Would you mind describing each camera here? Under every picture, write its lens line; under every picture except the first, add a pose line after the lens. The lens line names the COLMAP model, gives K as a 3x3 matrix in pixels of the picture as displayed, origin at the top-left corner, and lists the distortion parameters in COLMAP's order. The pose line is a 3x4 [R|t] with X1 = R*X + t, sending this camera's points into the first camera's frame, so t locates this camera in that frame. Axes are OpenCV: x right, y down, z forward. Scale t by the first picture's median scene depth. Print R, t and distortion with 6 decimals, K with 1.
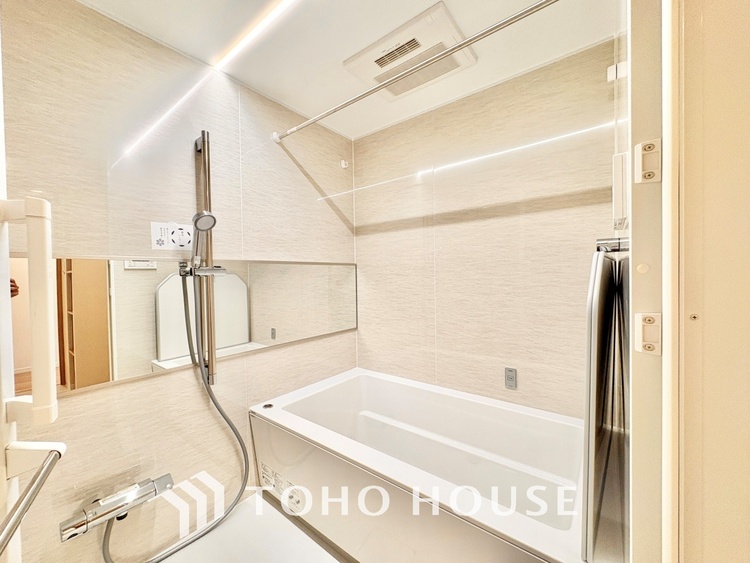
lens RADIAL K [[300.9, 0, 375.0], [0, 300.9, 281.5], [0, 0, 1]] dist [0.000214, -0.000078]
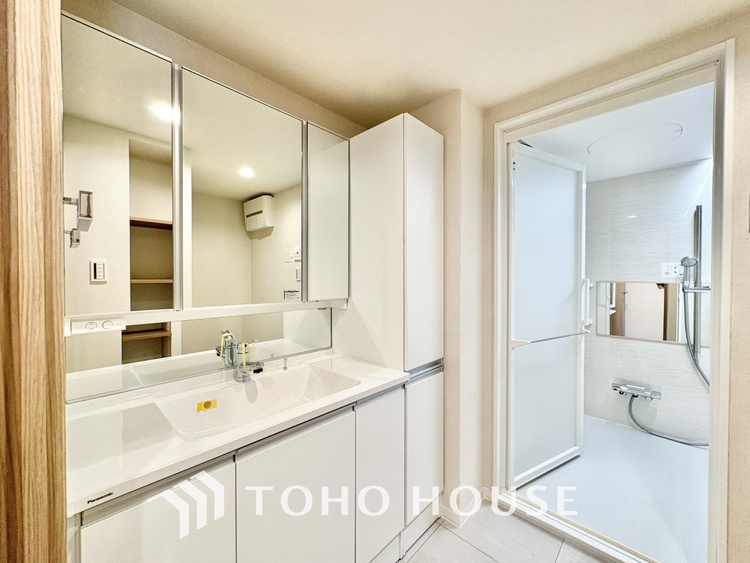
lens RADIAL K [[300.9, 0, 375.0], [0, 300.9, 281.5], [0, 0, 1]] dist [0.000214, -0.000078]
pose [[-0.090737, 0.030298, -0.995414, 1.240823], [-0.018239, 0.999319, 0.032080, -0.098867], [0.995708, 0.021067, -0.090122, -0.607531]]
